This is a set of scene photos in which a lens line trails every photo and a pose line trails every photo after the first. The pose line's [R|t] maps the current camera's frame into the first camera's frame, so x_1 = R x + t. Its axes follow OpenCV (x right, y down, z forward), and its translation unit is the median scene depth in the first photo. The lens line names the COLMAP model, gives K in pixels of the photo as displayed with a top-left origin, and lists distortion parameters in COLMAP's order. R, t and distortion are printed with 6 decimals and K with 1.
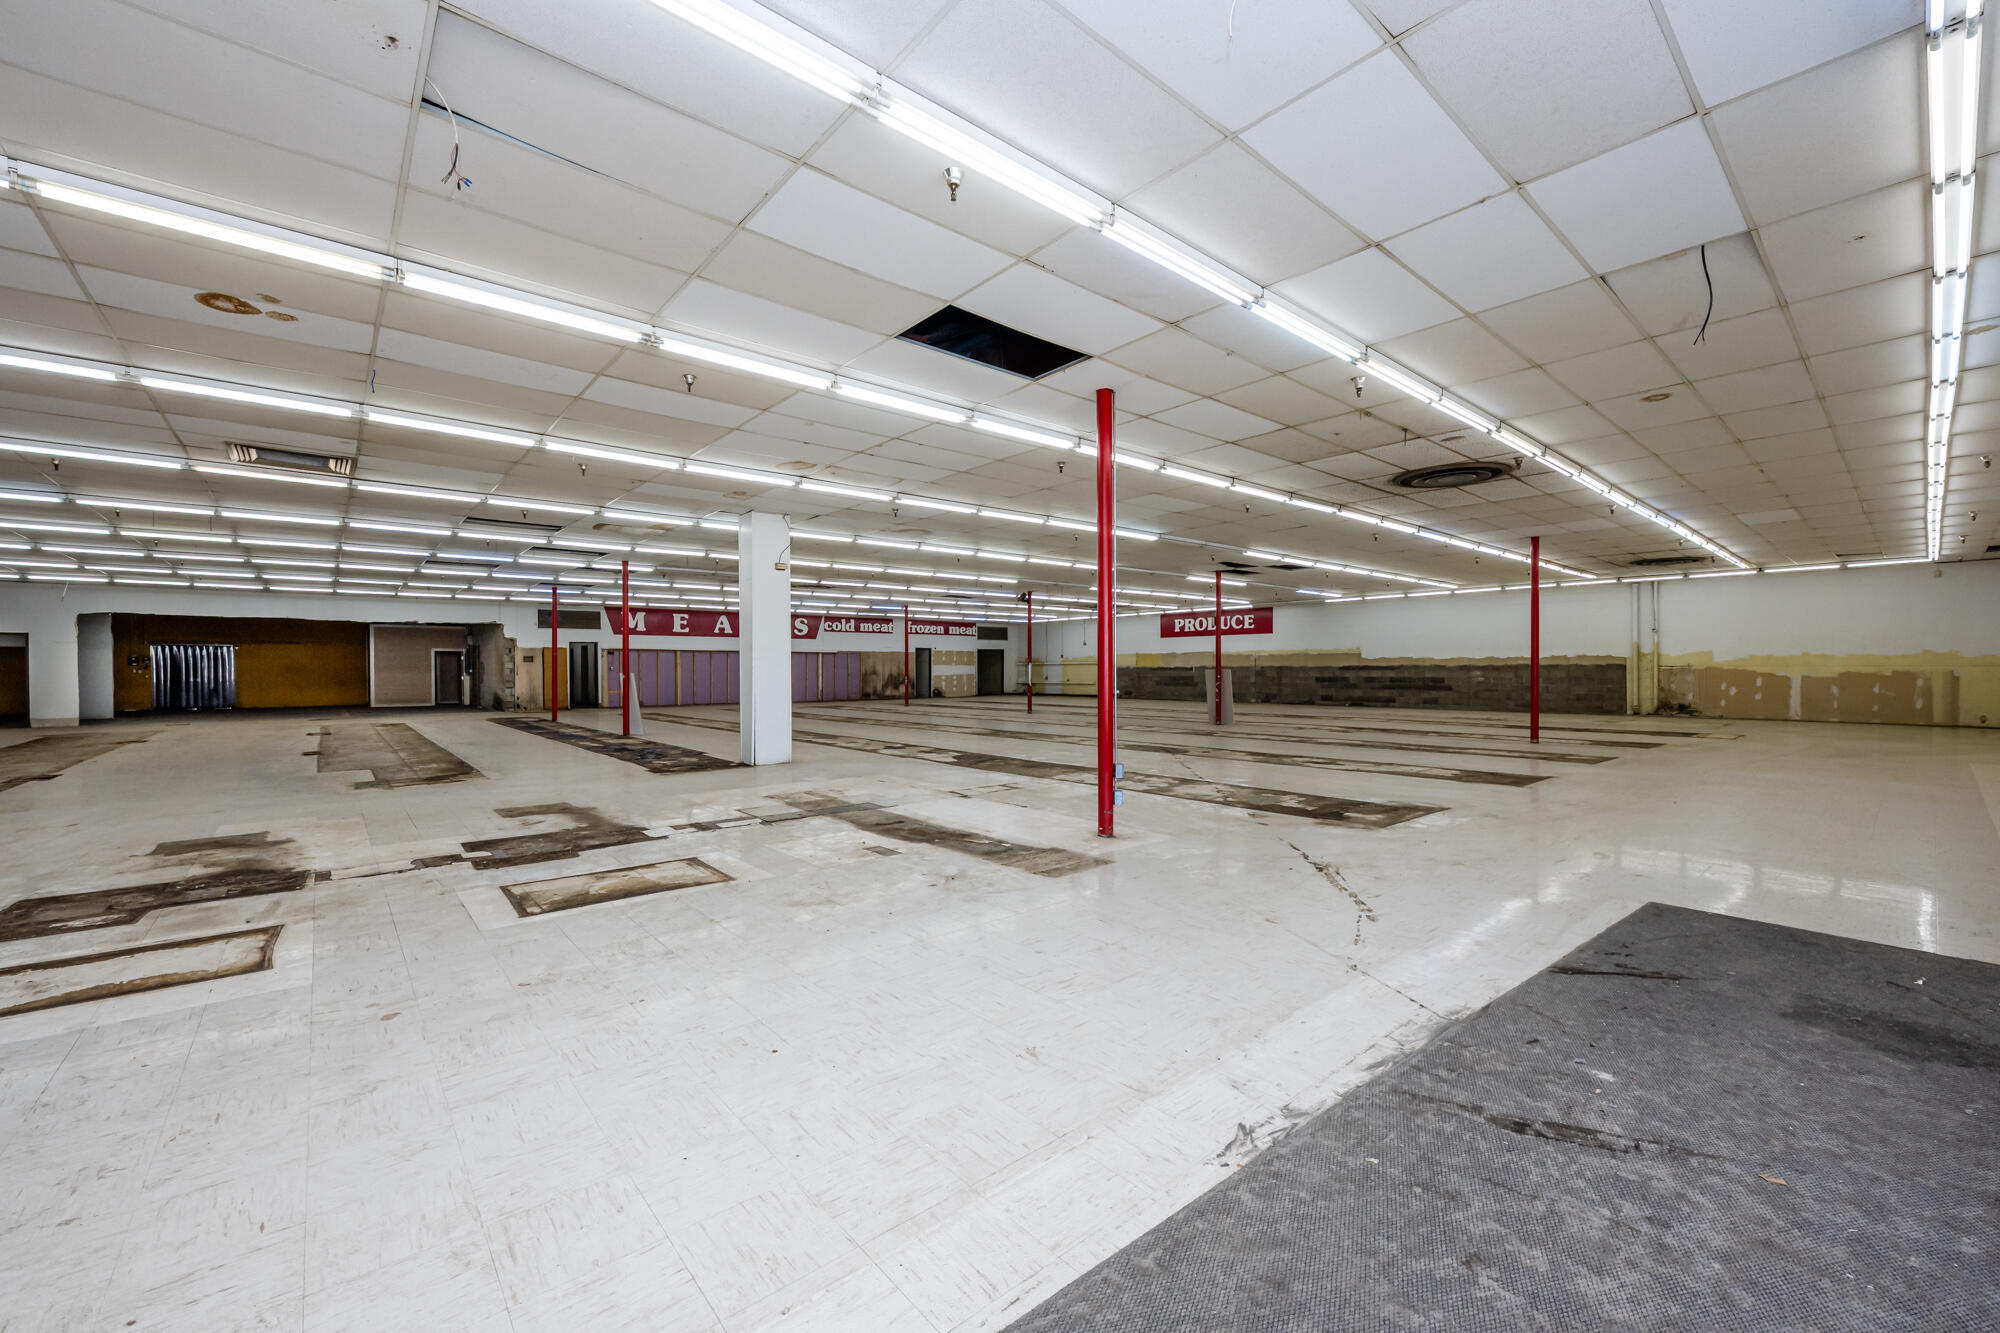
lens RADIAL K [[798.7, 0, 1000.2], [0, 798.7, 668.7], [0, 0, 1]] dist [0.000337, 0.000160]
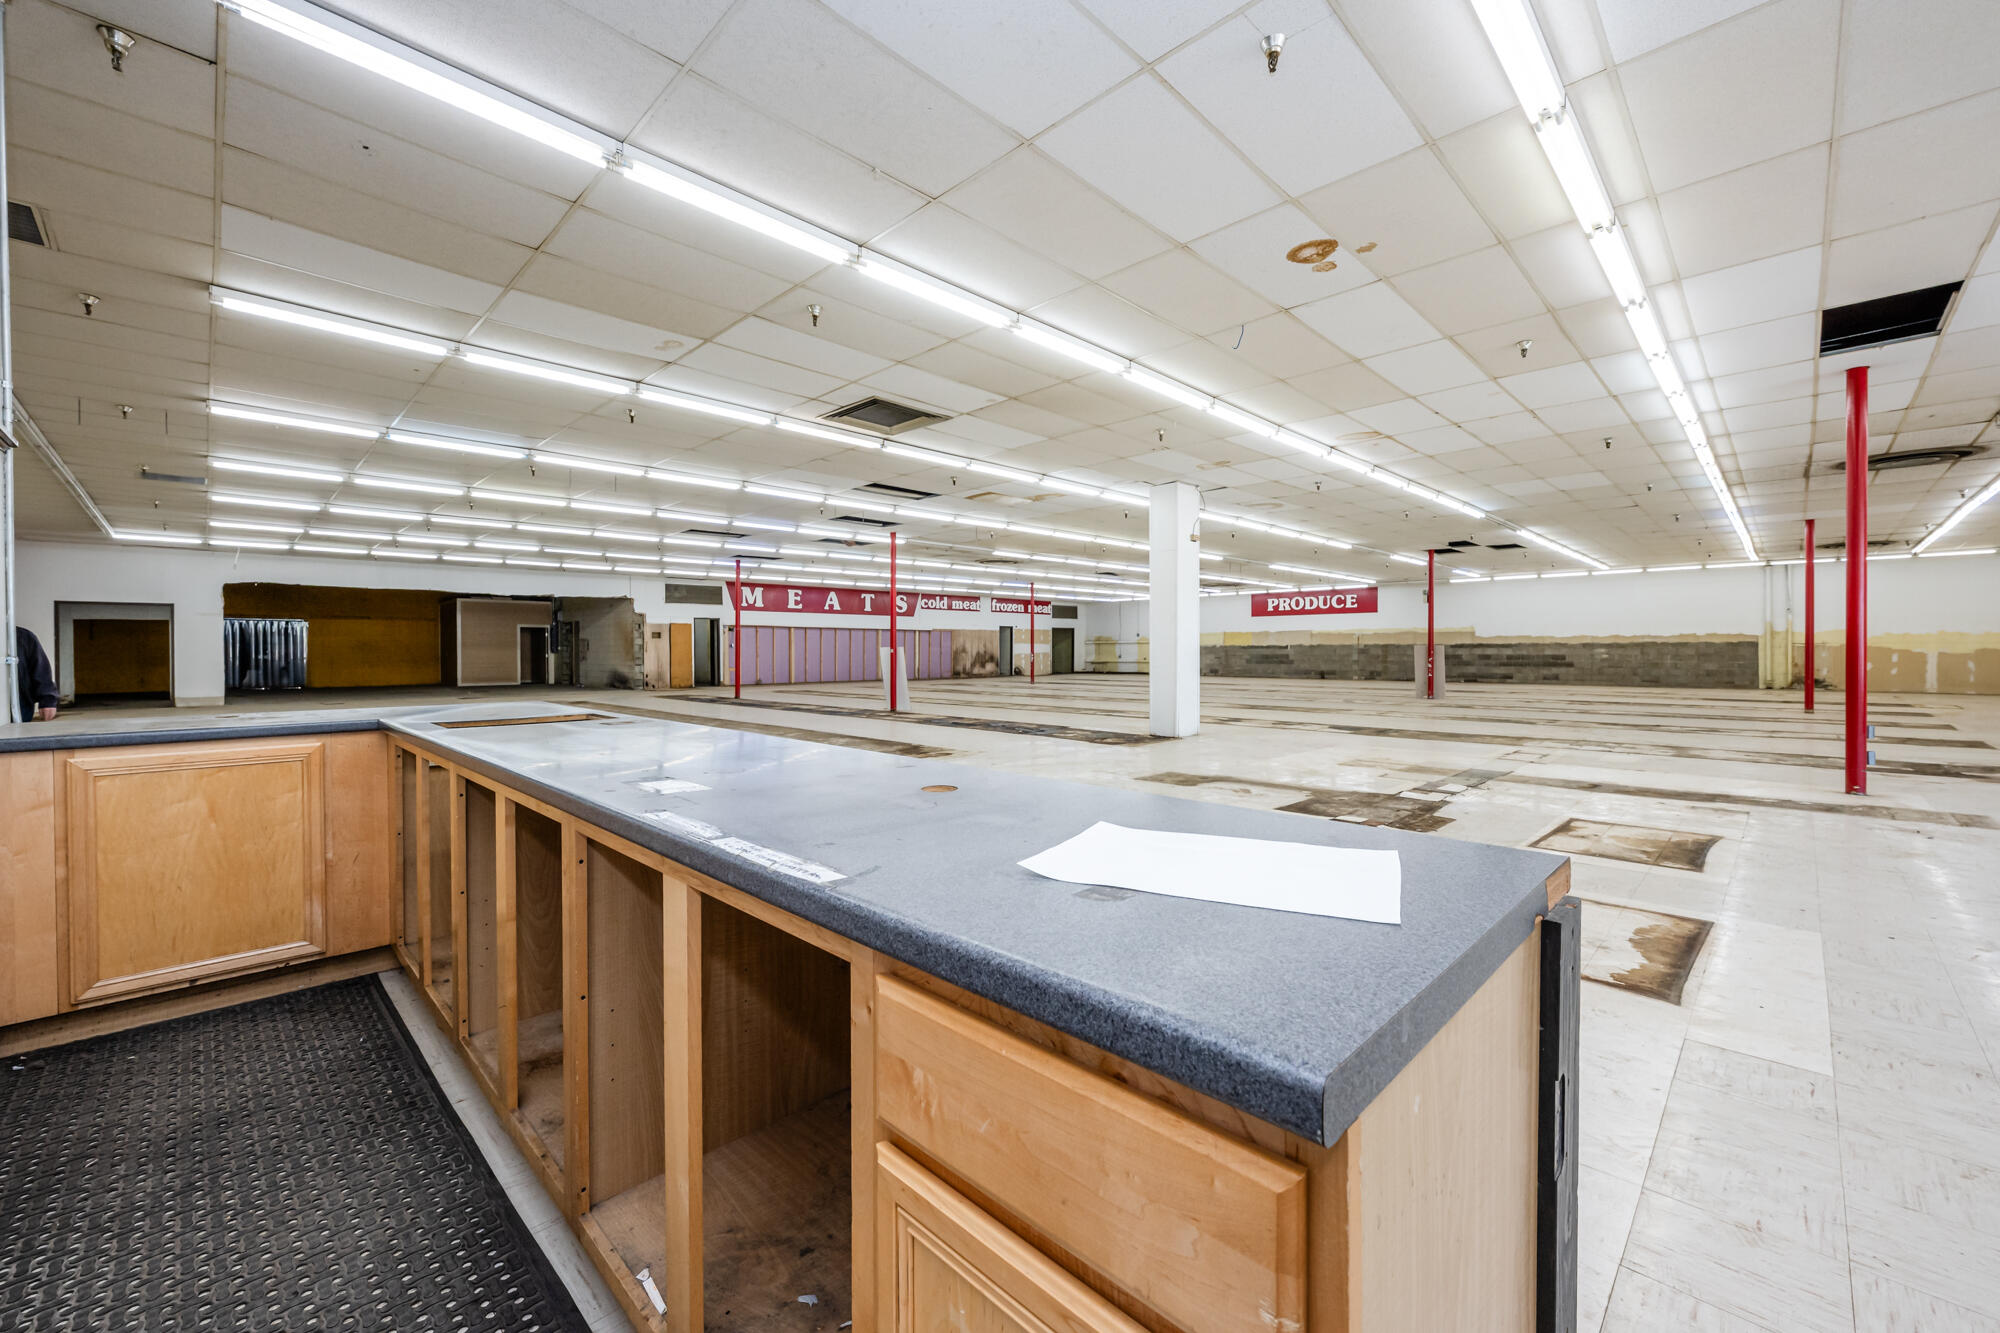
lens RADIAL K [[798.7, 0, 999.0], [0, 798.7, 653.7], [0, 0, 1]] dist [0.000337, 0.000160]
pose [[0.996989, 0.000678, 0.077544, -0.227830], [-0.001073, 0.999987, 0.005057, 0.004372], [-0.077539, -0.005125, 0.996976, 0.009086]]
